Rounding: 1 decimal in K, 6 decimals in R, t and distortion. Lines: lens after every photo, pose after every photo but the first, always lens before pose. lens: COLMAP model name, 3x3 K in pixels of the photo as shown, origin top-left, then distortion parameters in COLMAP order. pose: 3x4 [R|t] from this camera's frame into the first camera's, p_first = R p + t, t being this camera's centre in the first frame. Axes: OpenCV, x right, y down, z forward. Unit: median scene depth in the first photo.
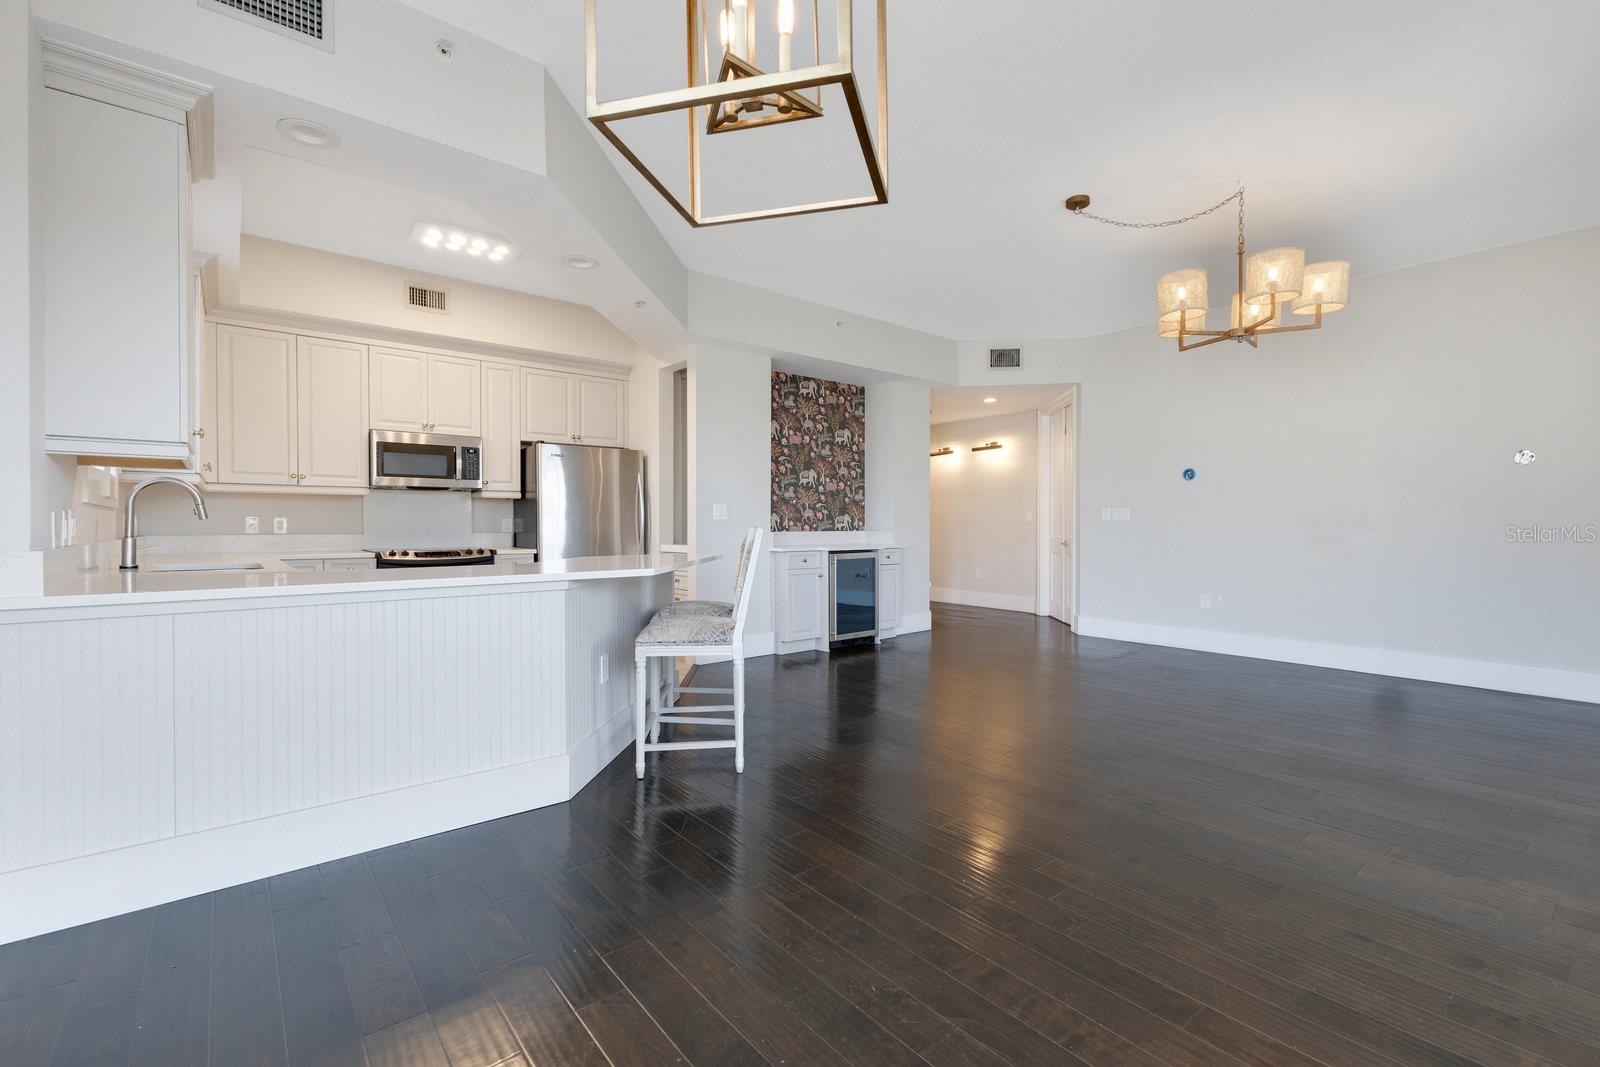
lens RADIAL K [[686.7, 0, 815.4], [0, 686.7, 528.1], [0, 0, 1]] dist [0.016536, -0.000011]
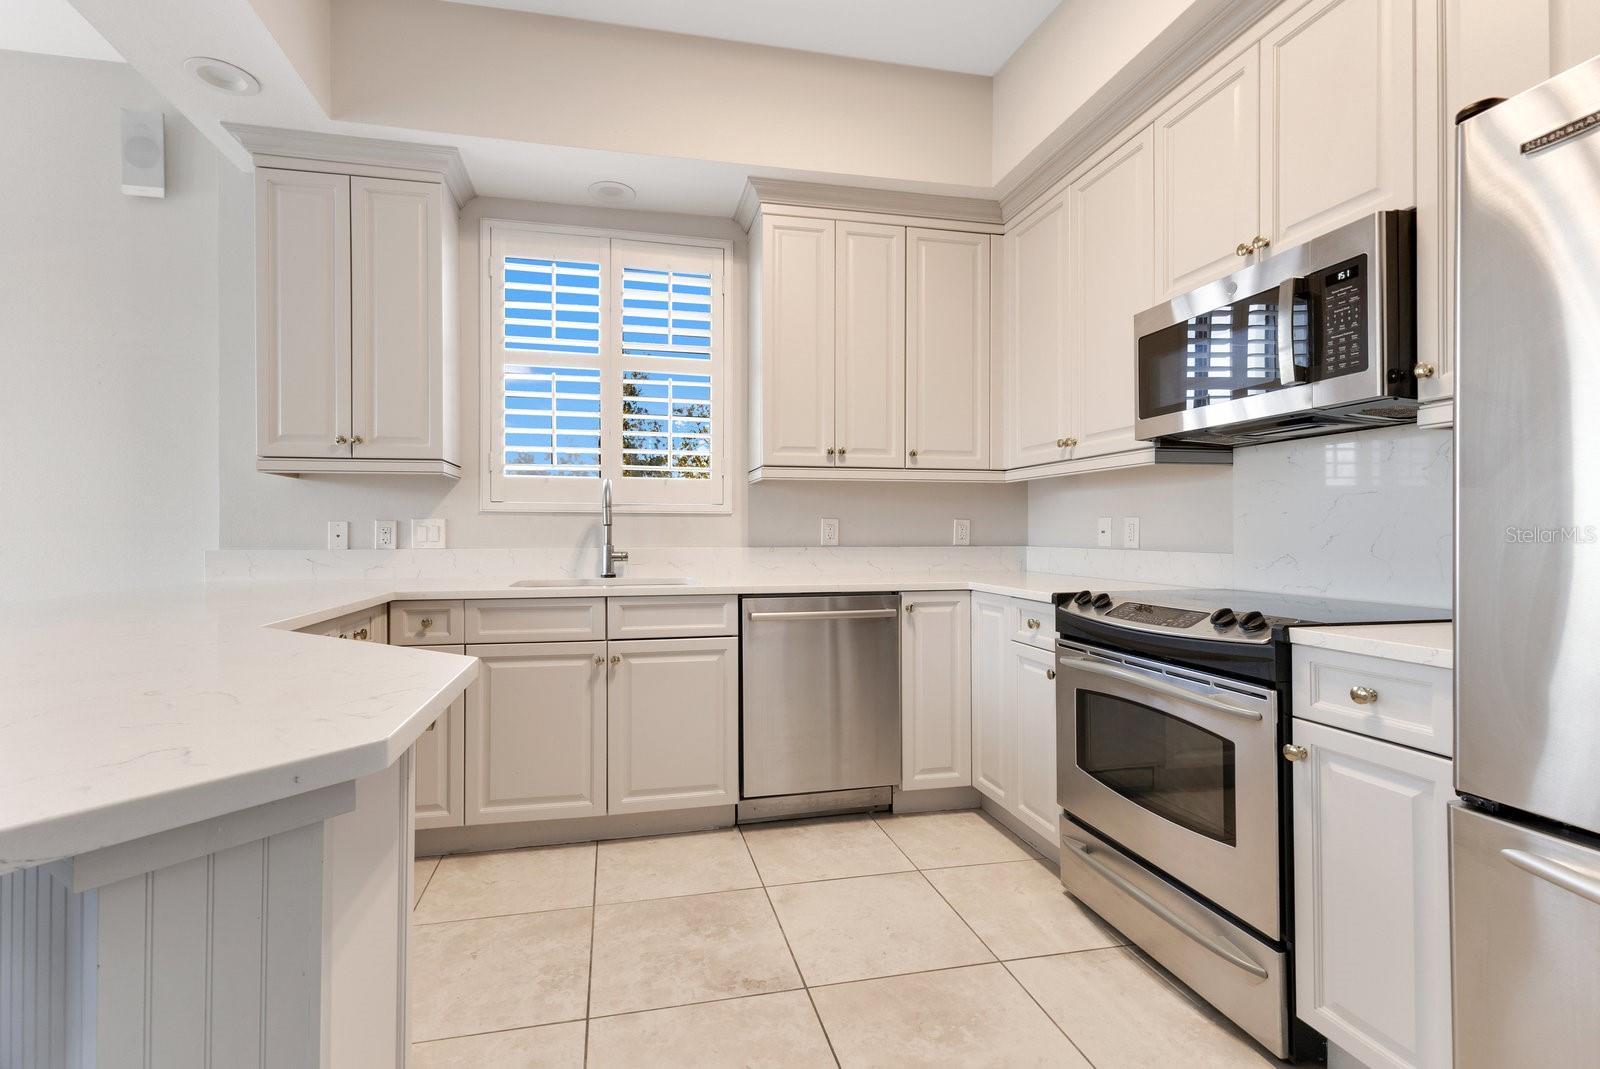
lens RADIAL K [[715.3, 0, 803.9], [0, 715.3, 531.7], [0, 0, 1]] dist [0.002503, -0.000592]
pose [[-0.470050, -0.001826, -0.882638, -0.105832], [-0.003231, 0.999995, -0.000348, -0.002487], [0.882634, 0.002689, -0.470054, 0.756791]]
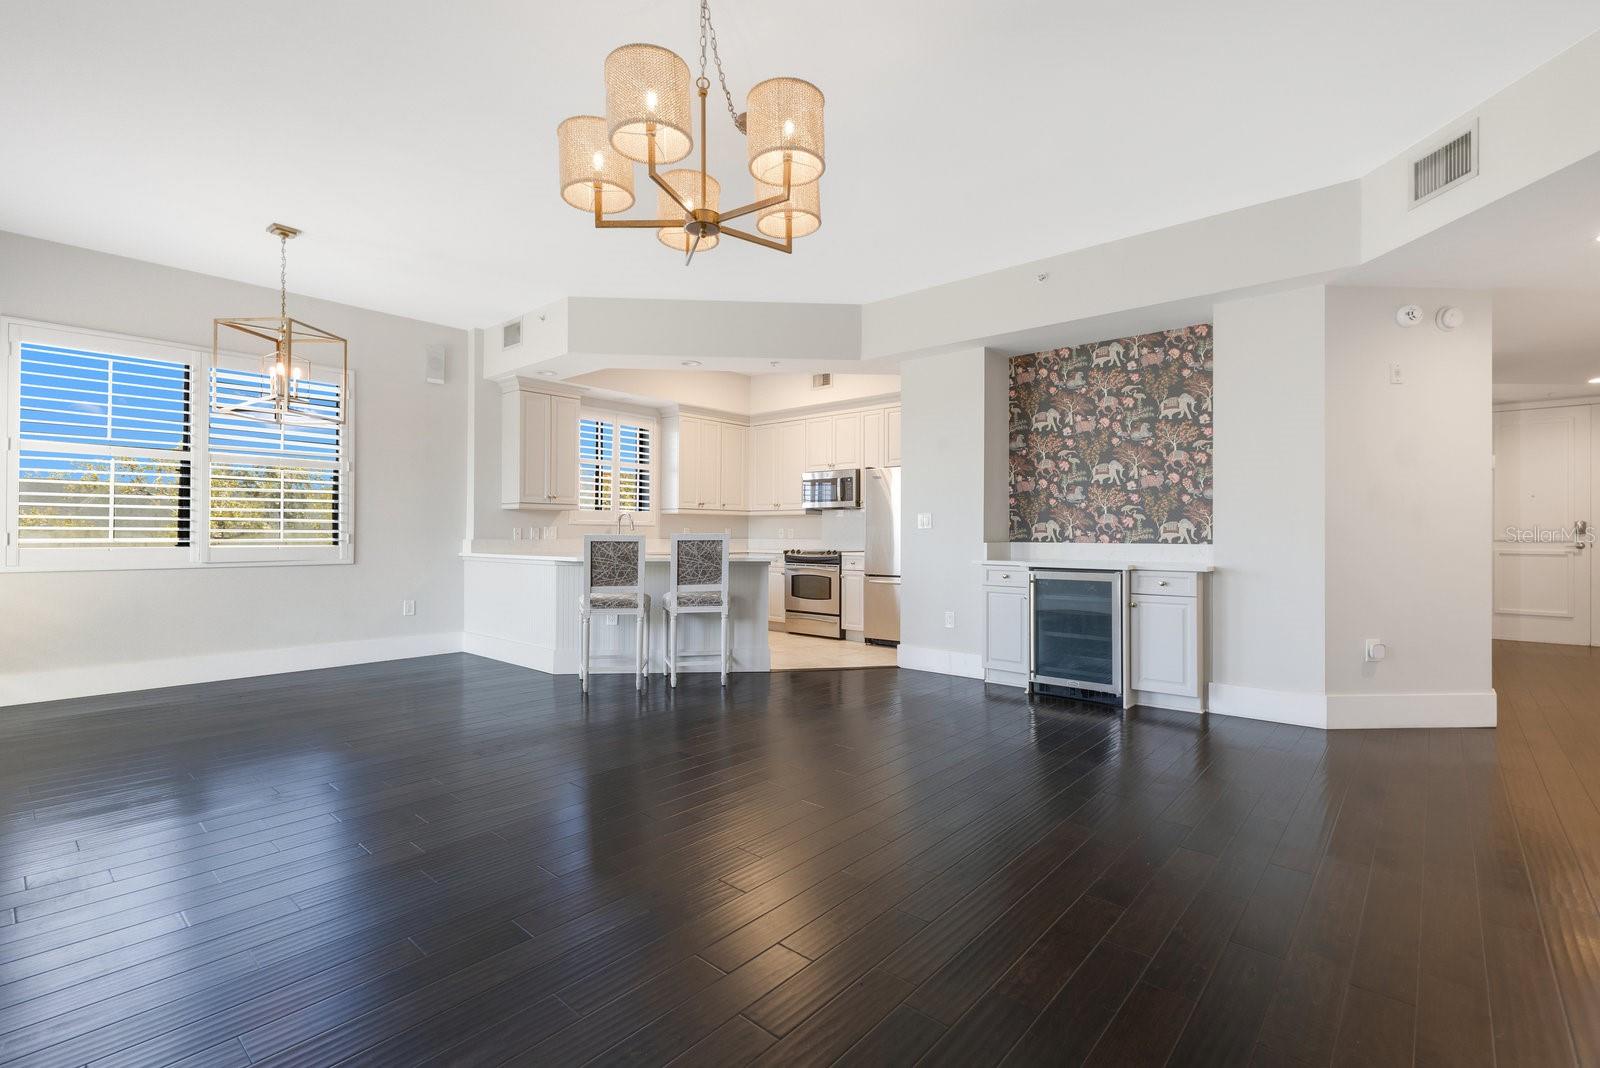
lens RADIAL K [[708.7, 0, 845.3], [0, 708.7, 530.8], [0, 0, 1]] dist [0.001425, -0.000403]
pose [[0.199246, -0.003552, -0.979943, 0.713084], [-0.009395, 0.999941, -0.005535, -0.001903], [0.979904, 0.010309, 0.199201, 0.571232]]
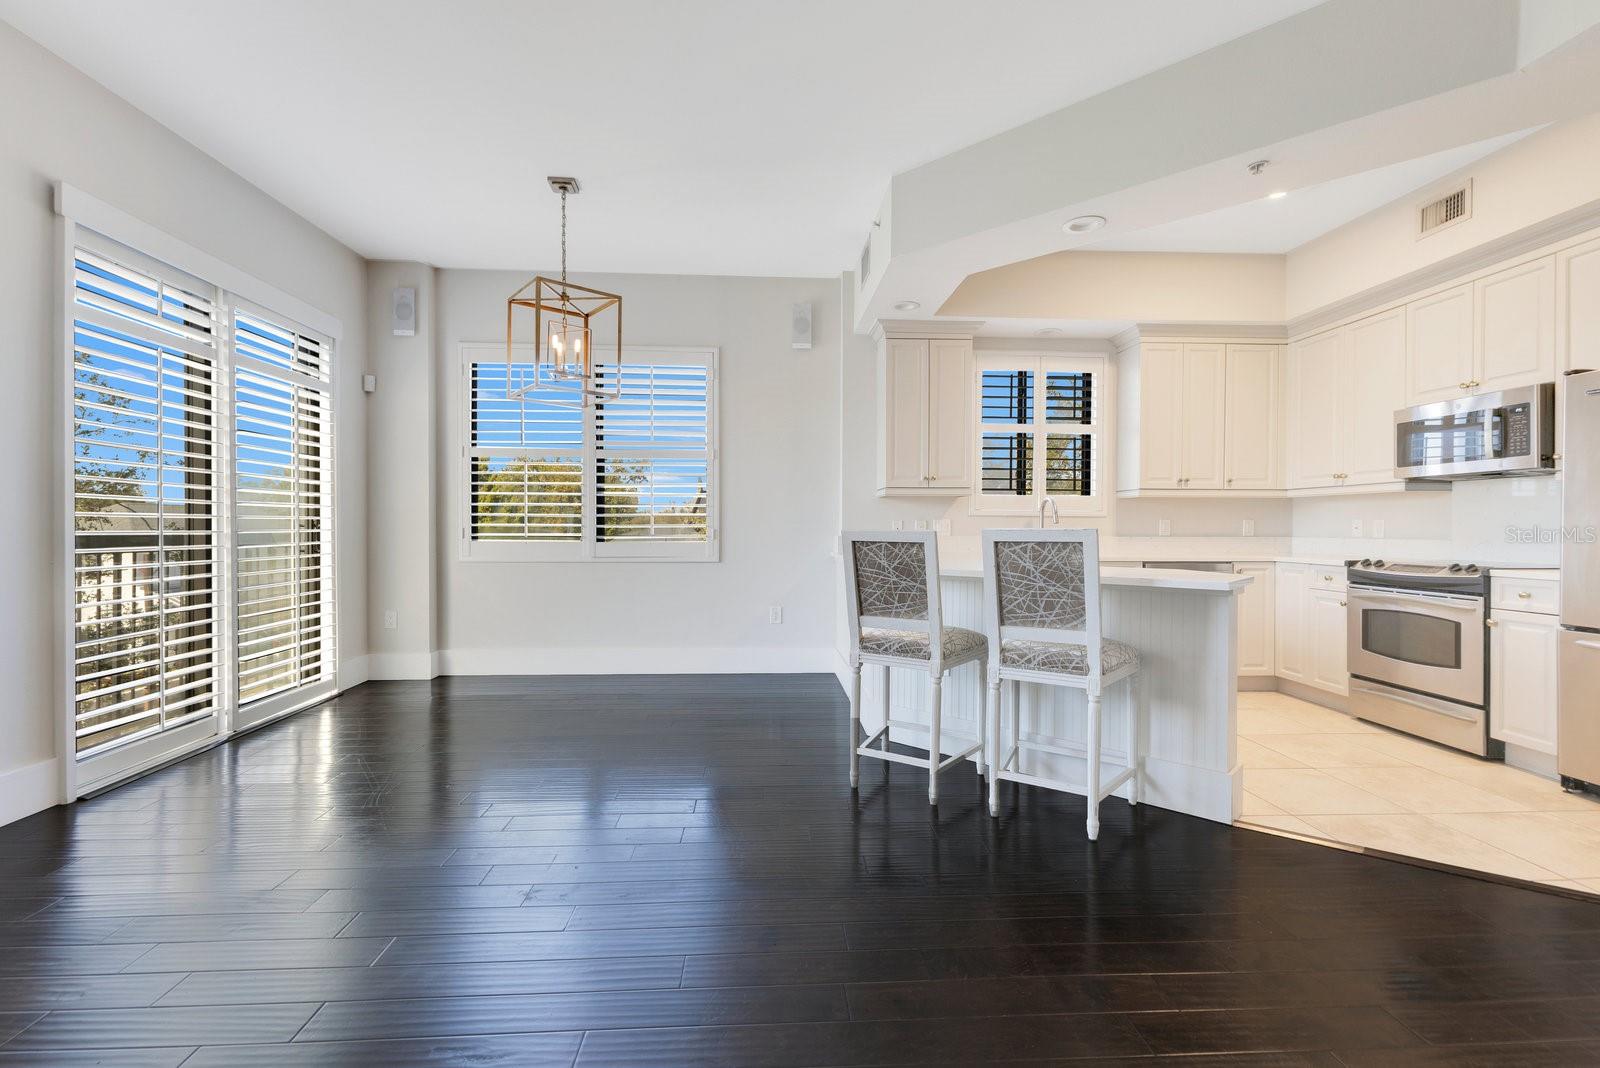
lens RADIAL K [[715.3, 0, 803.9], [0, 715.3, 531.2], [0, 0, 1]] dist [0.002503, -0.000592]
pose [[-0.598068, 0.003221, -0.801439, 0.328711], [-0.007204, 0.999930, 0.009394, -0.002741], [0.801413, 0.011391, -0.598003, 0.698794]]
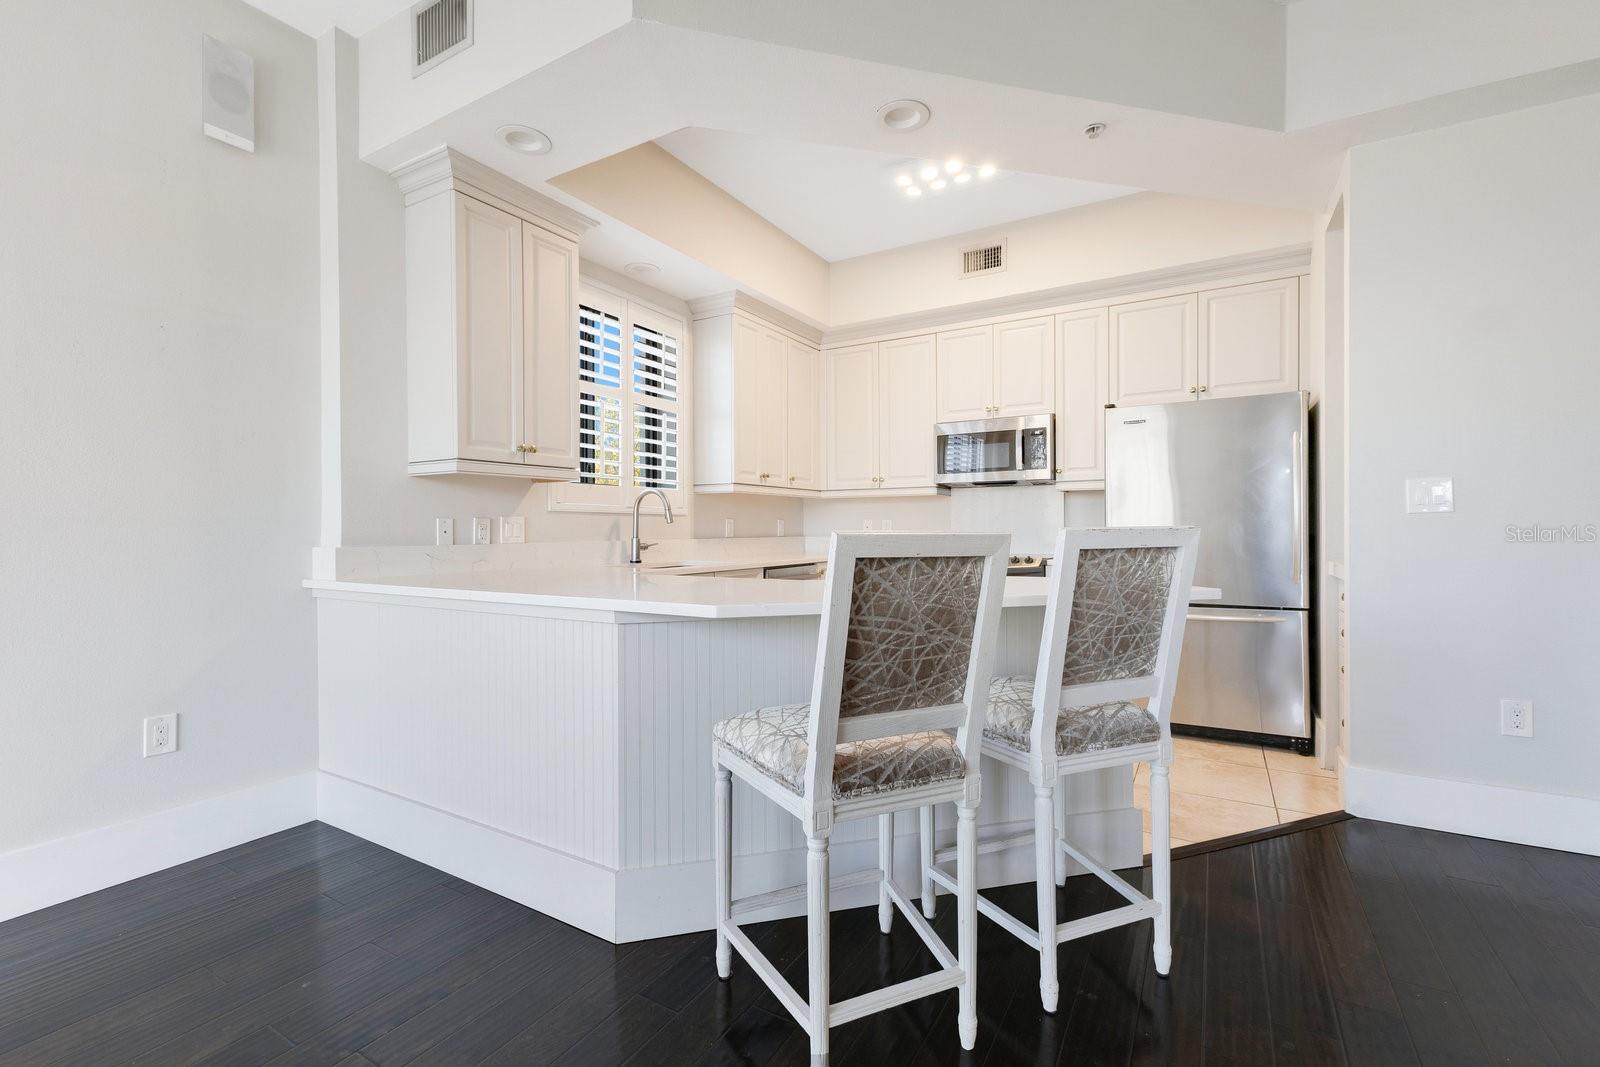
lens RADIAL K [[697.6, 0, 802.3], [0, 697.6, 530.8], [0, 0, 1]] dist [0.008841, 0.000316]
pose [[0.329541, 0.001938, -0.944139, 0.135507], [0.000212, 0.999998, 0.002127, -0.000882], [0.944141, -0.000901, 0.329540, 0.386726]]
